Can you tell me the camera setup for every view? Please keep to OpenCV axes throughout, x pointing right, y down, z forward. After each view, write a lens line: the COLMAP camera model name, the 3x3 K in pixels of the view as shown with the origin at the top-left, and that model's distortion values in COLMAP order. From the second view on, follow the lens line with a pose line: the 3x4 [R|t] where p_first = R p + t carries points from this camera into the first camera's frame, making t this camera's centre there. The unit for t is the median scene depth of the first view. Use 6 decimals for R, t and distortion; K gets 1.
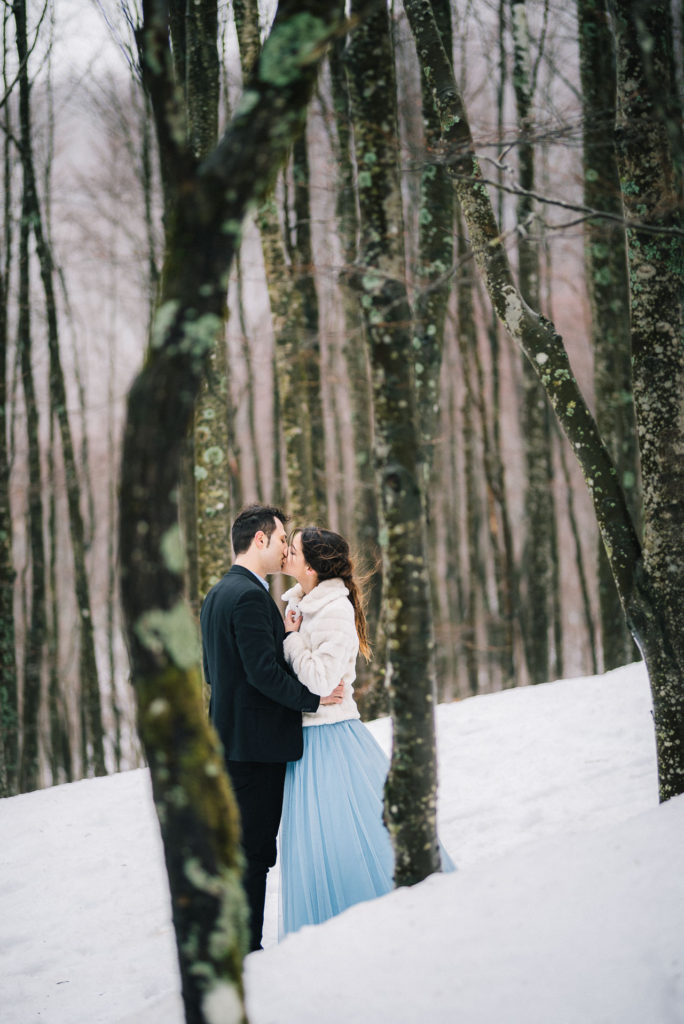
lens RADIAL K [[2475.9, 0, 341.7], [0, 2475.9, 523.7], [0, 0, 1]] dist [-0.010655, -0.294644]
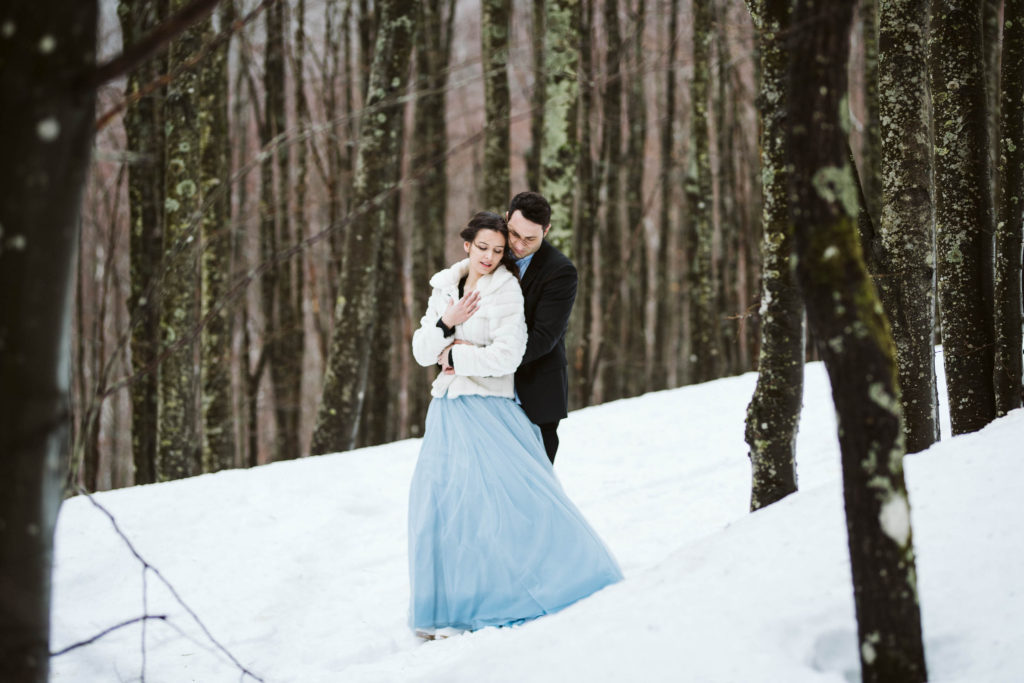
lens RADIAL K [[2491.2, 0, 543.5], [0, 2491.2, 339.6], [0, 0, 1]] dist [-0.018989, -0.366359]
pose [[0.962410, 0.047652, 0.267389, -0.318933], [-0.042455, 0.998781, -0.025187, 0.094587], [-0.268264, 0.012888, 0.963259, -0.027976]]
